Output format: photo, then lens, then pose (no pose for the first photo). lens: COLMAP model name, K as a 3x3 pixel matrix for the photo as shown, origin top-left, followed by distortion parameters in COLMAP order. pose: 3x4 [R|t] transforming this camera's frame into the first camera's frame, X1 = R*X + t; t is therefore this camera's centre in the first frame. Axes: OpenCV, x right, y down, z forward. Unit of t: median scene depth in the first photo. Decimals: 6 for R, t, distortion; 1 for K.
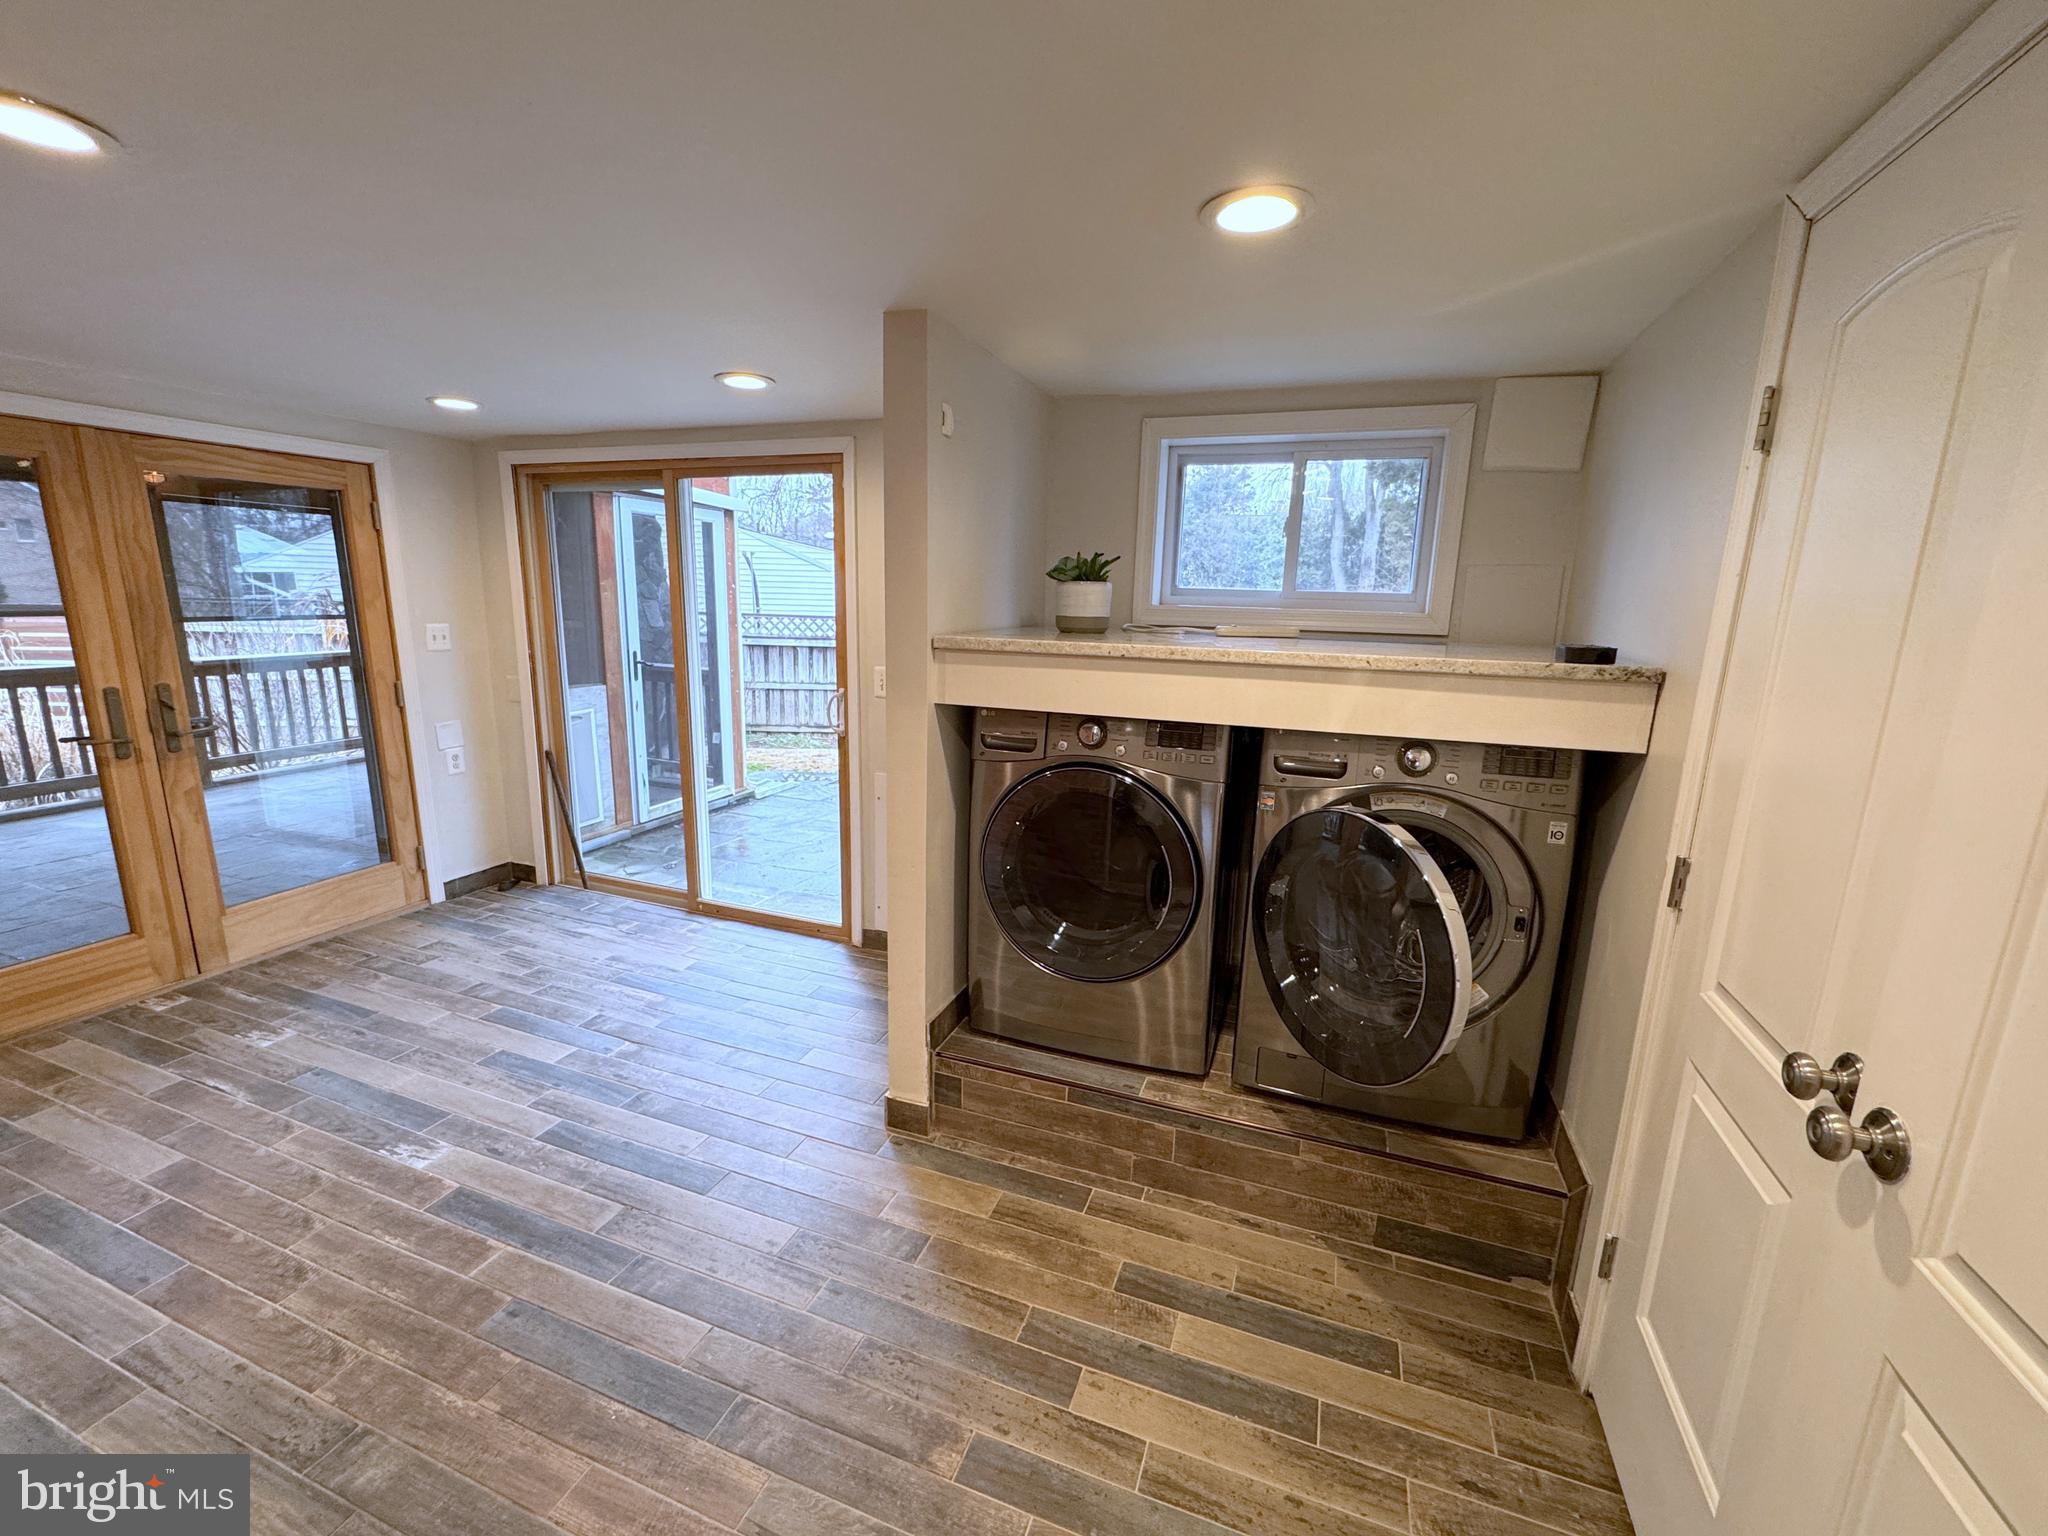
lens RADIAL K [[820.6, 0, 1016.6], [0, 820.6, 763.2], [0, 0, 1]] dist [0.000805, -0.000099]
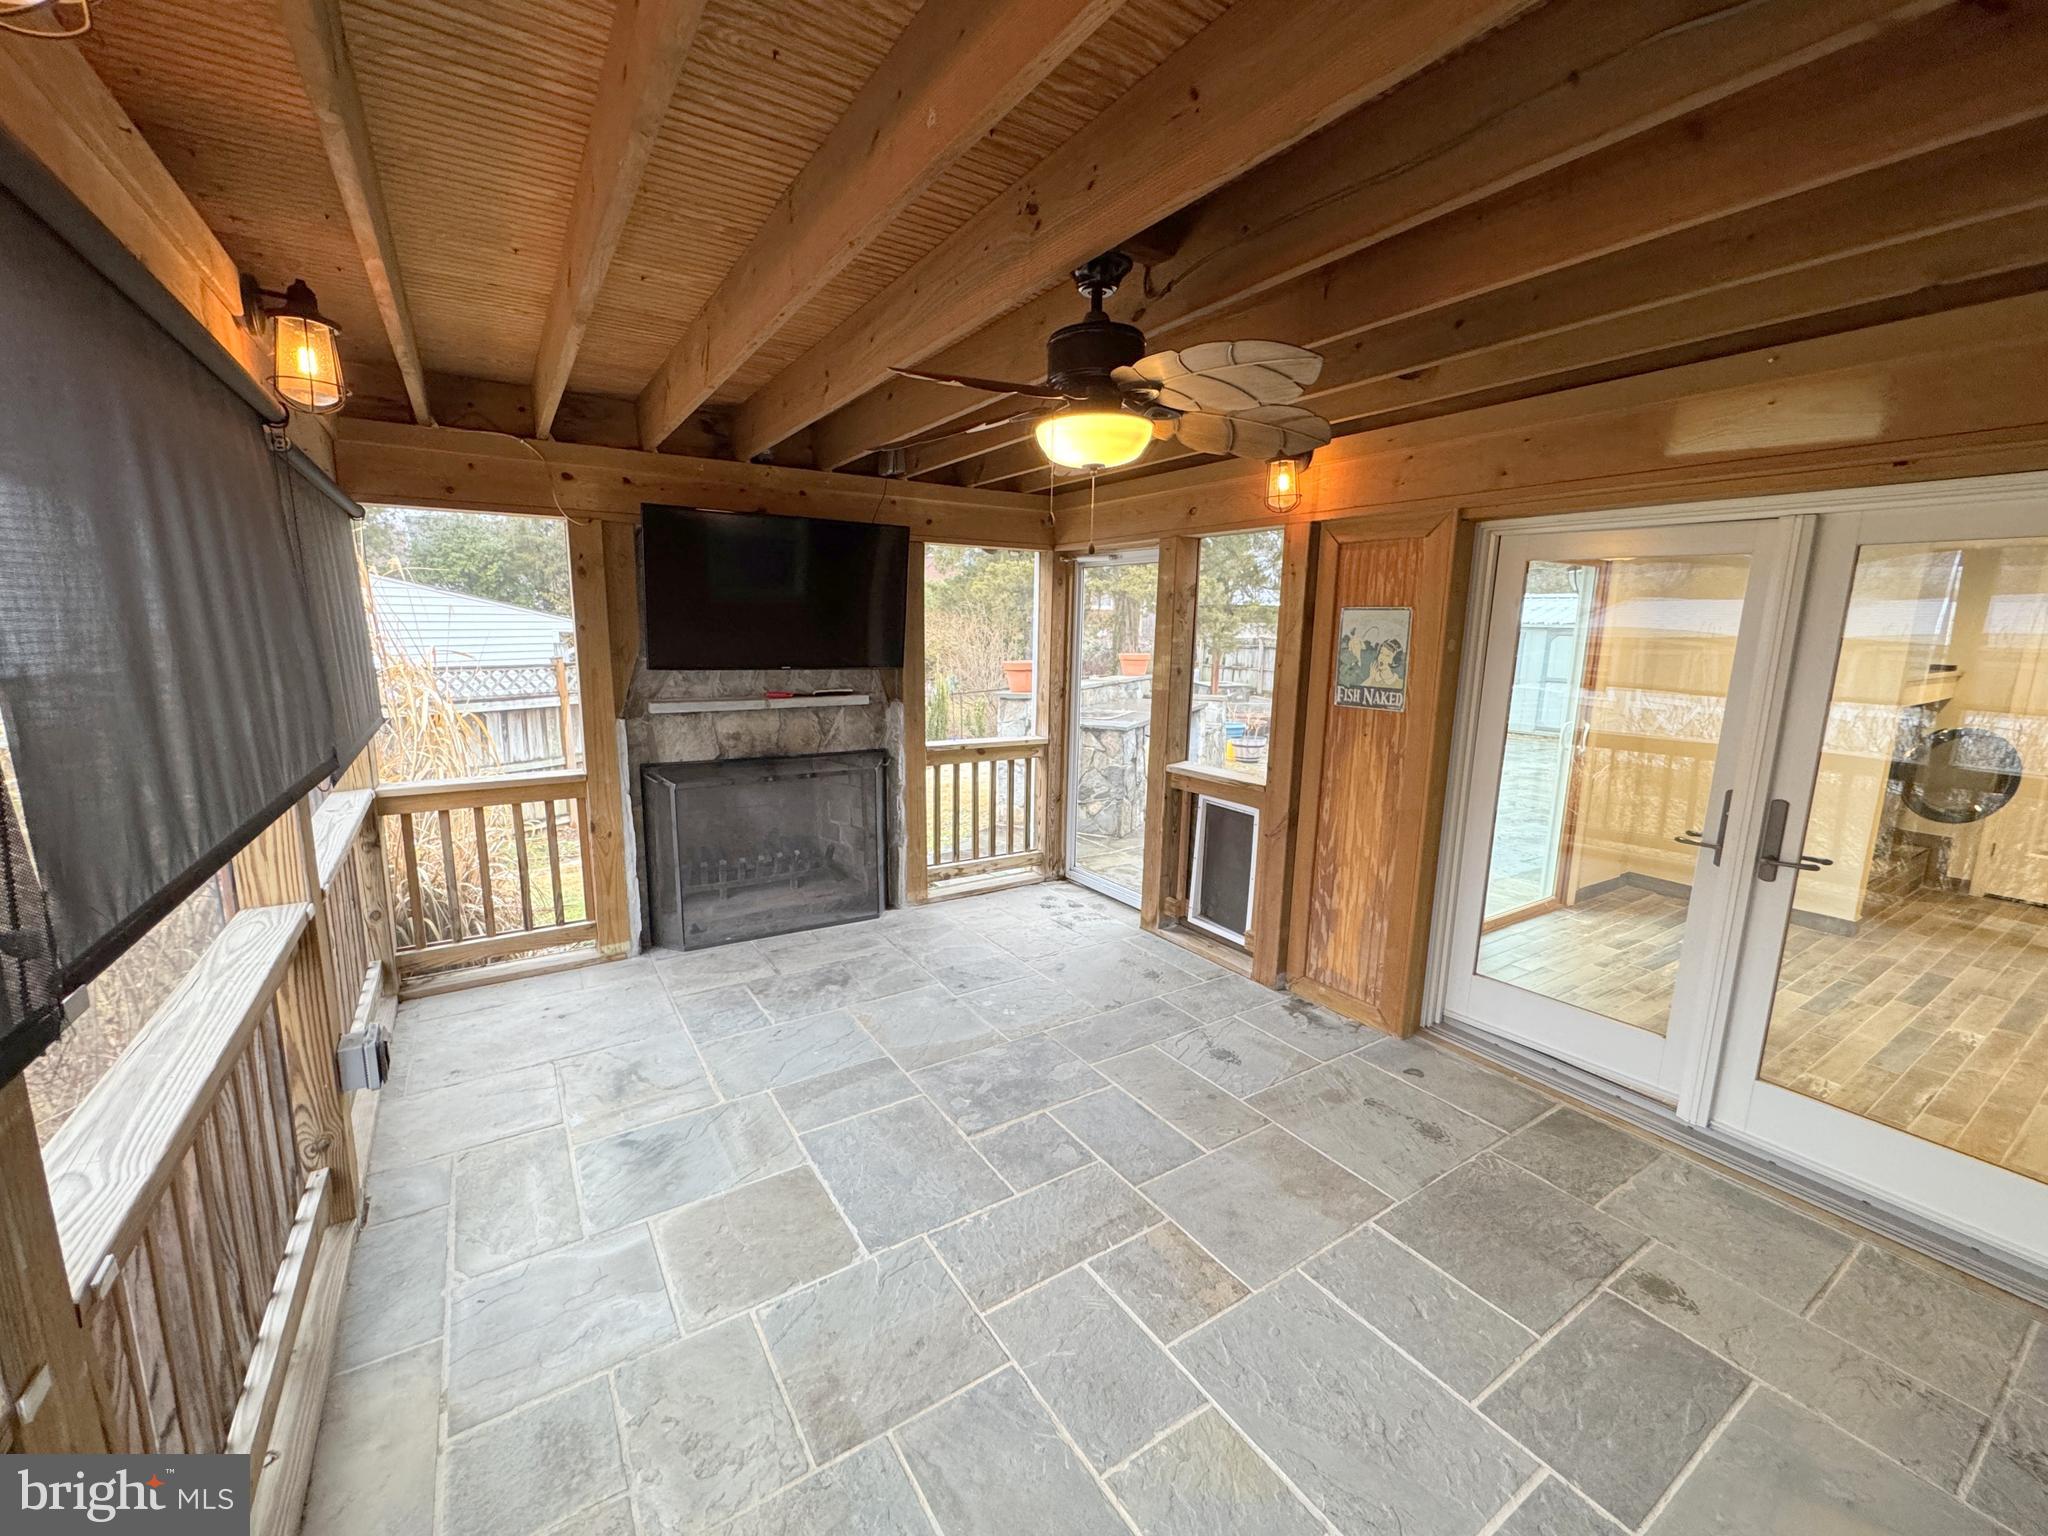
lens RADIAL K [[820.6, 0, 1016.6], [0, 820.6, 763.2], [0, 0, 1]] dist [0.000805, -0.000099]
pose [[0.604015, -0.153420, 0.782067, -2.600982], [0.164476, 0.984168, 0.066037, -0.365835], [-0.779816, 0.088744, 0.619686, 1.245674]]
